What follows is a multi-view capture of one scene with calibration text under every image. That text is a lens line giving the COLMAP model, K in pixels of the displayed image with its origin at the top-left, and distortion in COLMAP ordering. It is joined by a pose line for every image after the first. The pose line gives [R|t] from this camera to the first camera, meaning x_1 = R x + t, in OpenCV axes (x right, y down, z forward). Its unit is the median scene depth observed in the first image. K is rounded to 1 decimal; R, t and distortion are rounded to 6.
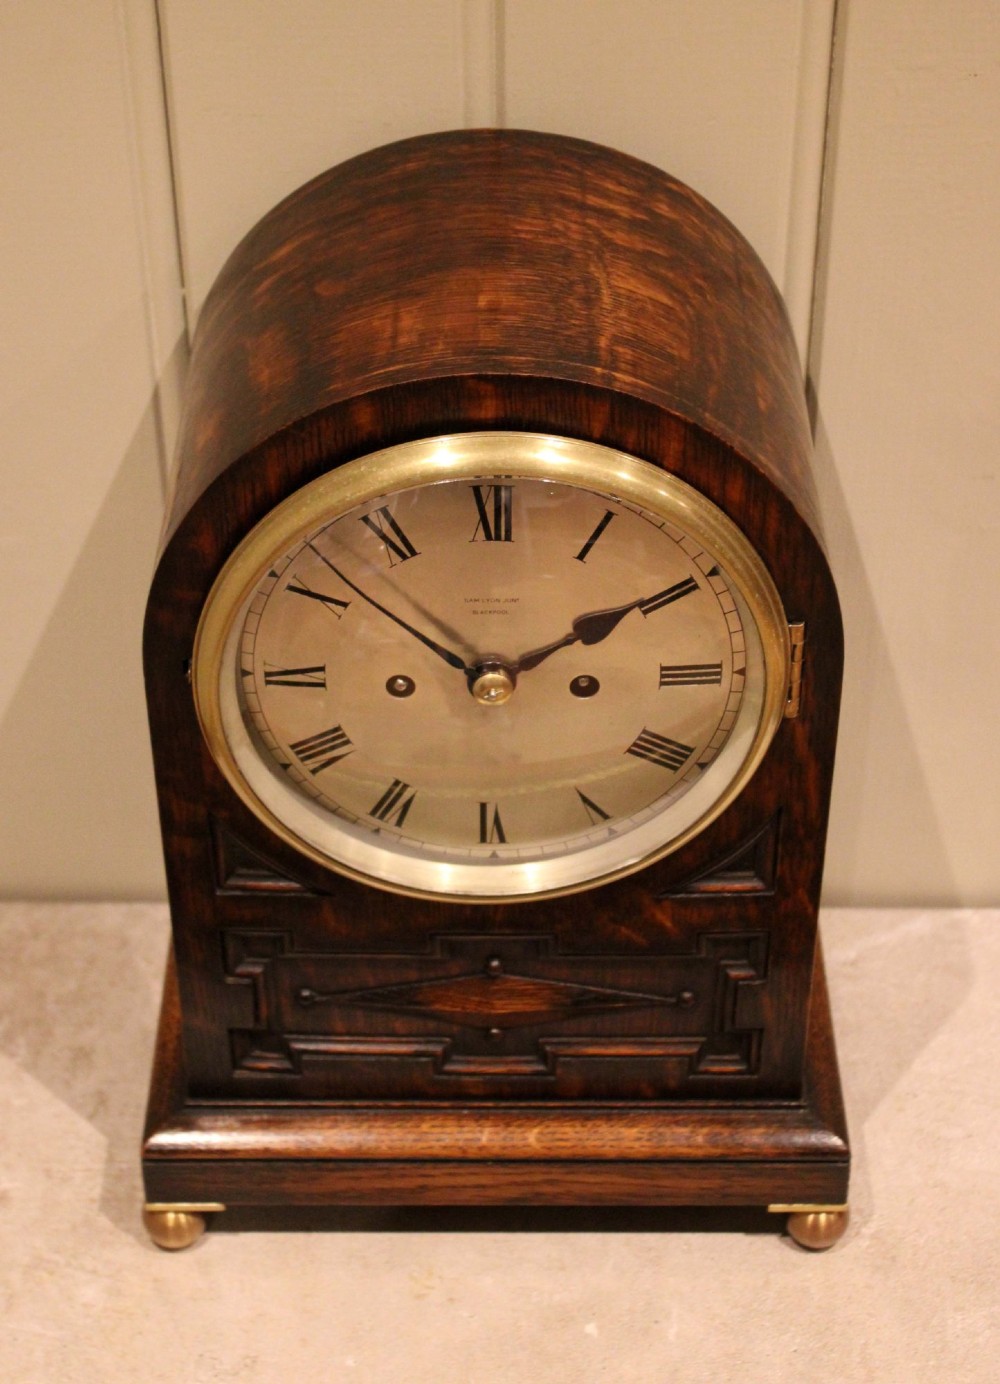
lens RADIAL K [[2718.4, 0, 450.9], [0, 2718.4, 692.0], [0, 0, 1]] dist [0.029273, -0.040246]
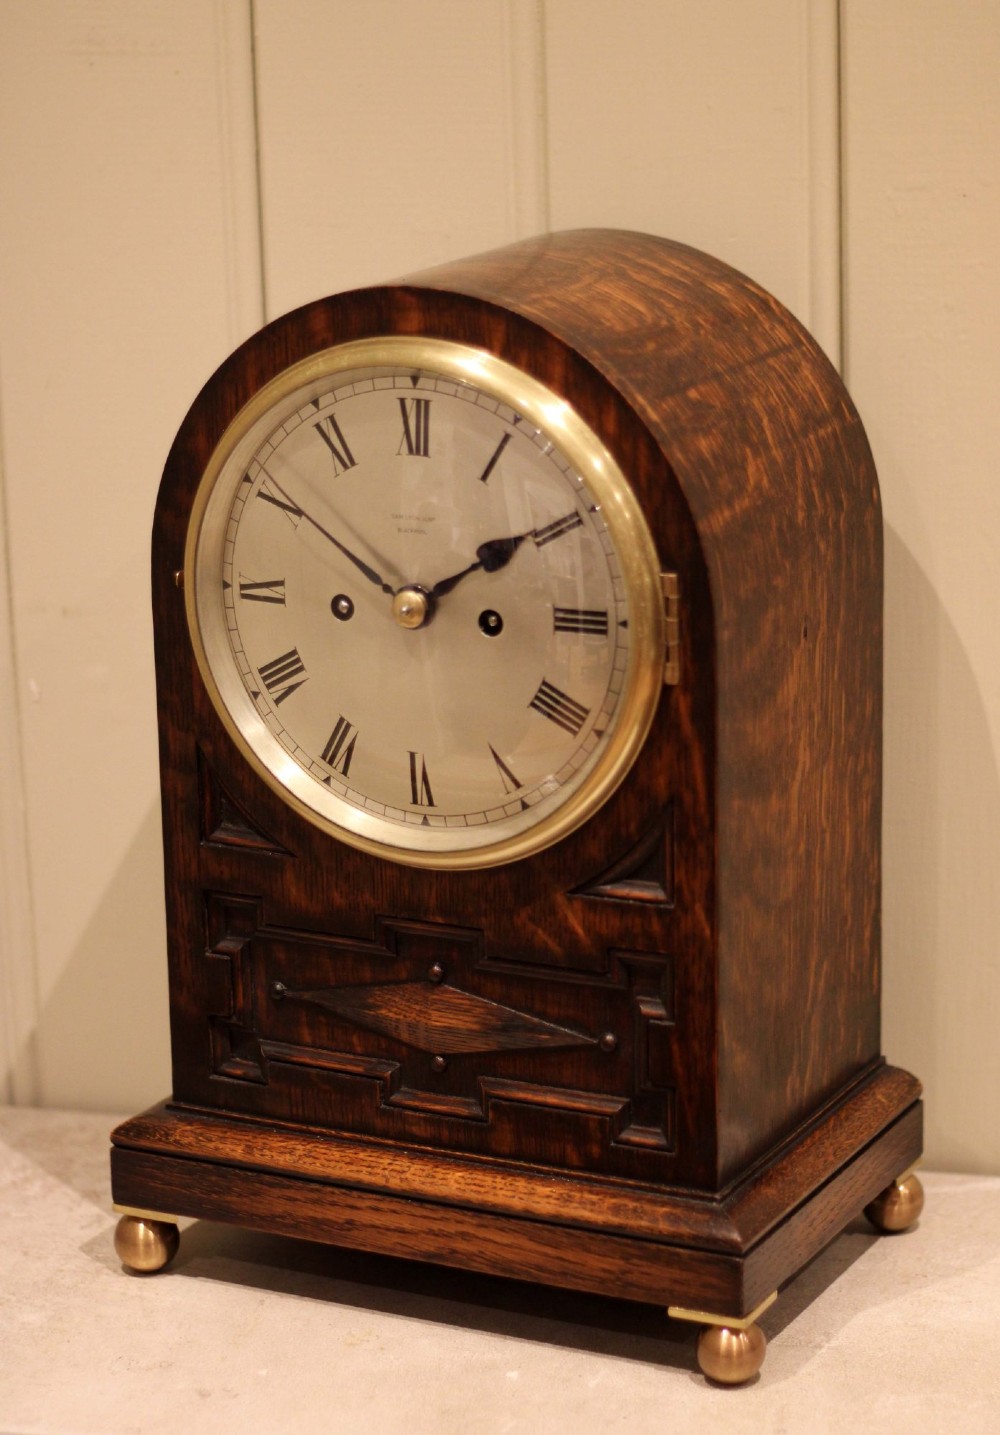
lens RADIAL K [[3888.7, 0, 500.0], [0, 3888.7, 717.5], [0, 0, 1]] dist [-0.073056, -0.168074]
pose [[0.895490, 0.111052, -0.431004, 0.673759], [-0.276161, 0.898058, -0.342383, 0.521872], [0.349045, 0.425627, 0.834871, -0.255809]]
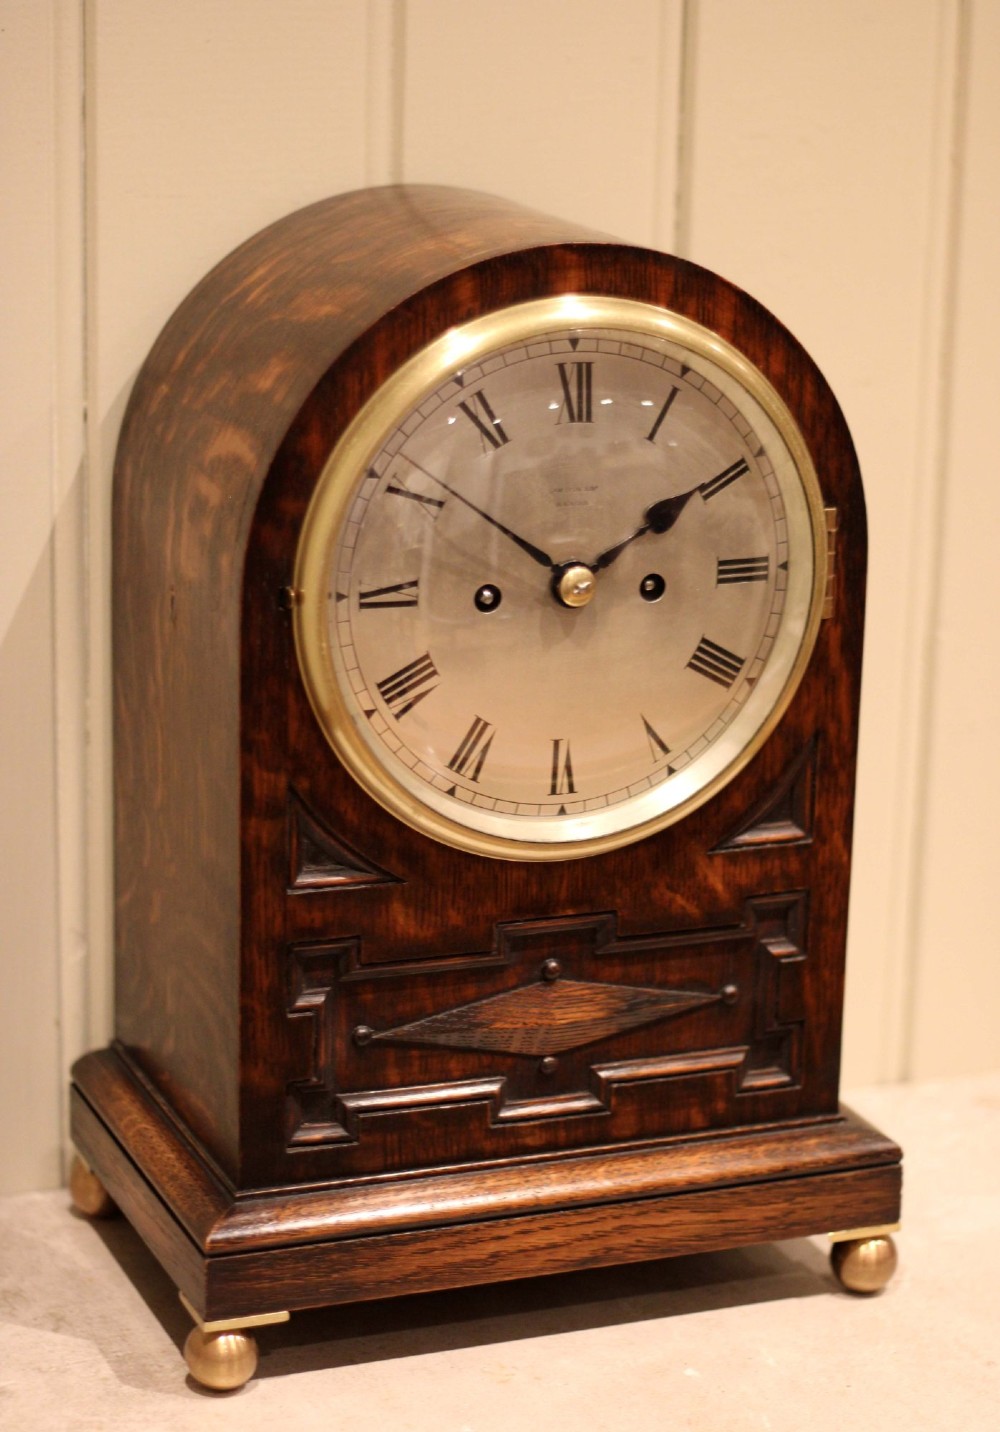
lens RADIAL K [[3596.7, 0, 496.4], [0, 3596.7, 763.1], [0, 0, 1]] dist [-0.069421, -0.156706]
pose [[0.924501, -0.072063, 0.374306, -0.489107], [0.212739, 0.912351, -0.349796, 0.490888], [-0.316291, 0.403016, 0.858800, -0.125244]]
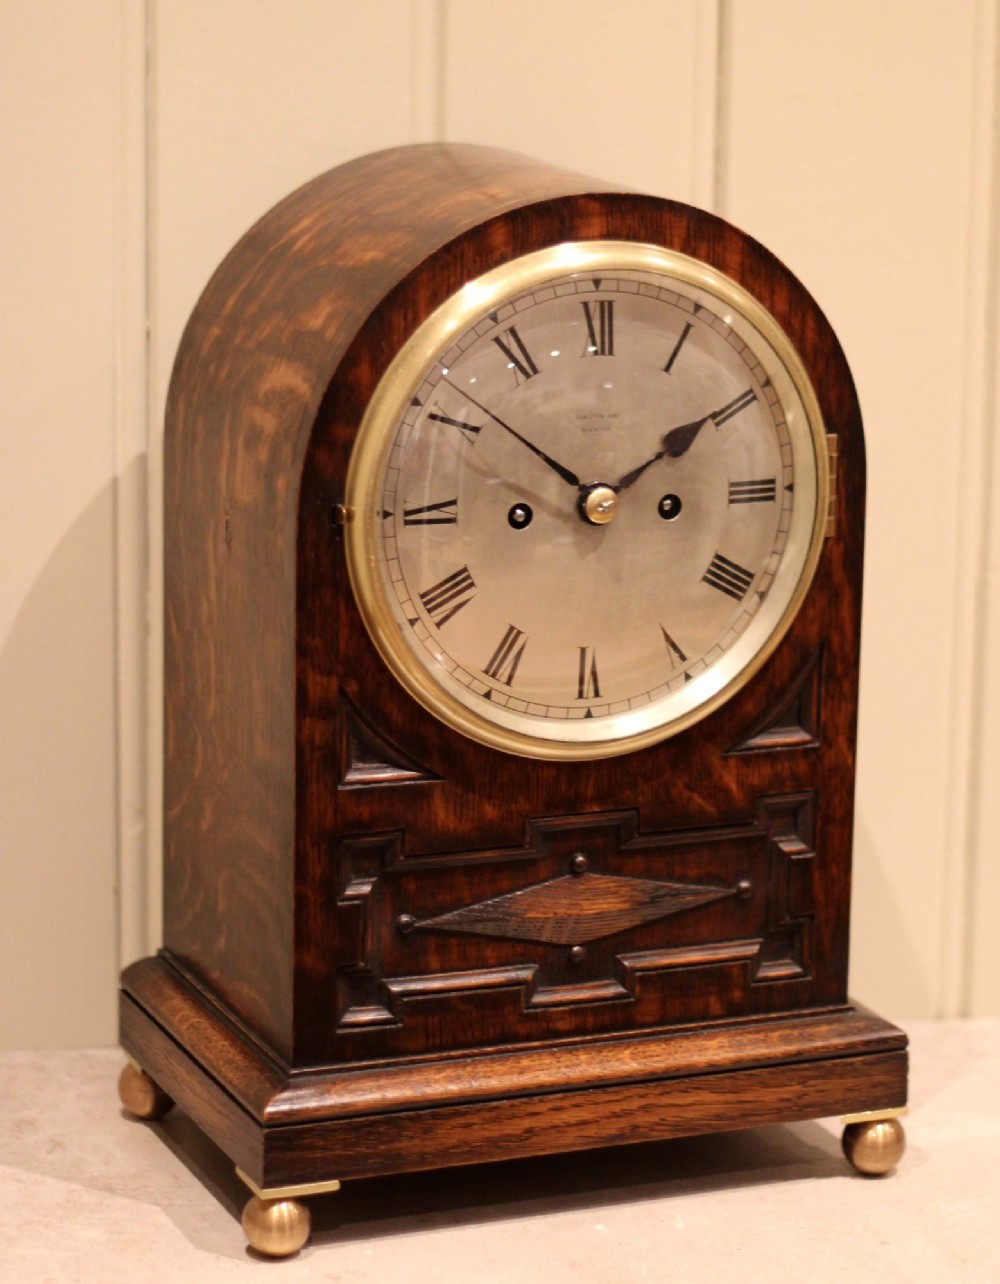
lens RADIAL K [[4204.2, 0, 502.1], [0, 4204.2, 540.4], [0, 0, 1]] dist [-0.032777, -0.135467]
pose [[0.918576, -0.052654, 0.391722, -0.654491], [0.225668, 0.883532, -0.410422, 0.665131], [-0.324488, 0.465402, 0.823473, -0.386635]]
